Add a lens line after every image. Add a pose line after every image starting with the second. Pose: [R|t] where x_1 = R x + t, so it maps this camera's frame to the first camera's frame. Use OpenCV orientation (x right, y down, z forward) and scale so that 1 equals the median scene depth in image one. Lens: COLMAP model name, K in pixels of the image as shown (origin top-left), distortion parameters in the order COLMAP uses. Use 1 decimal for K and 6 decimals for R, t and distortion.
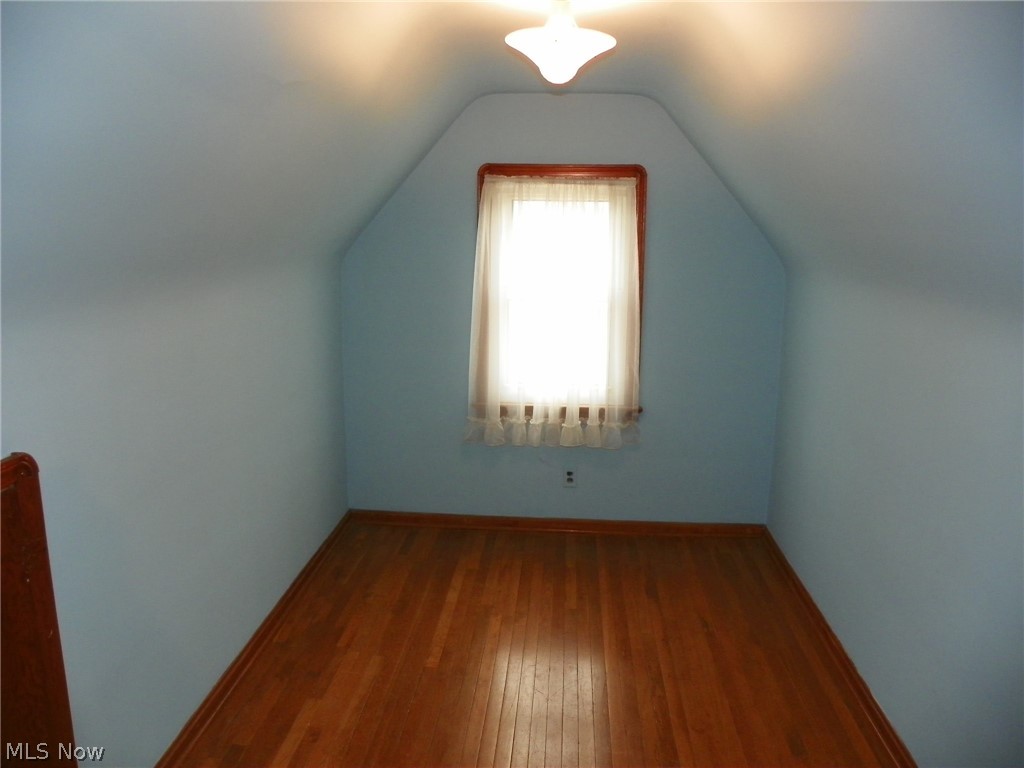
lens RADIAL K [[784.3, 0, 512.0], [0, 784.3, 384.0], [0, 0, 1]] dist [-0.100268, 0.006567]
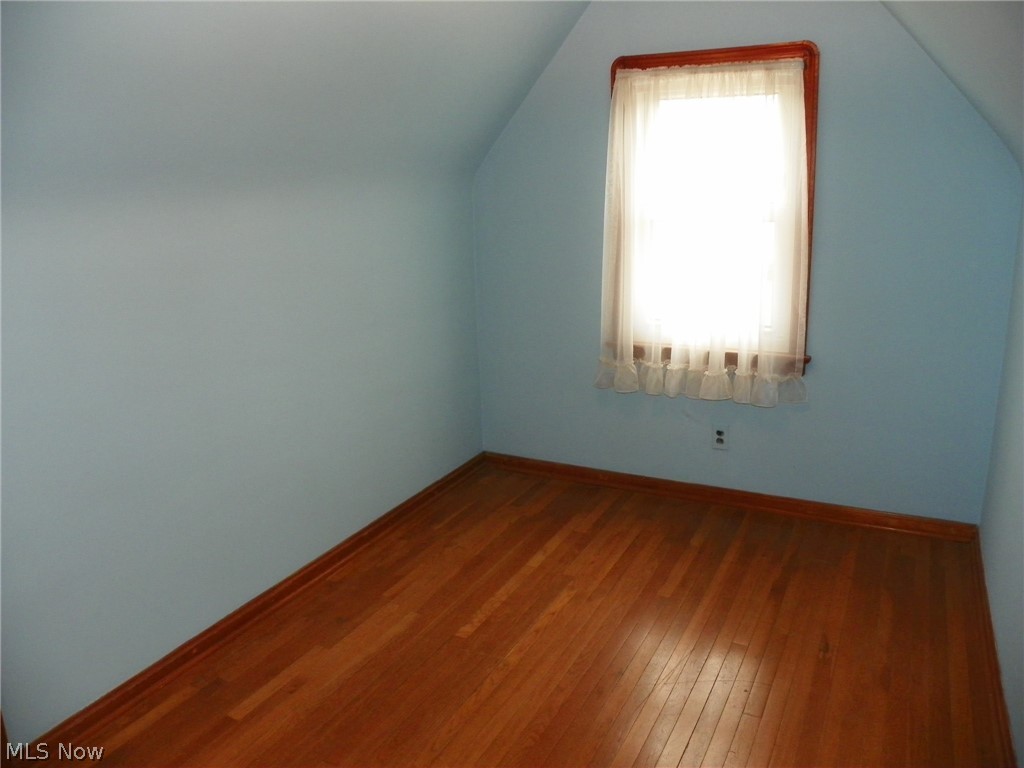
lens RADIAL K [[799.3, 0, 511.6], [0, 799.3, 372.0], [0, 0, 1]] dist [-0.178421, 0.220988]
pose [[0.918570, 0.060787, -0.390555, 0.202340], [-0.040381, 0.997366, 0.060257, 0.009952], [0.393189, -0.039579, 0.918605, 0.162954]]
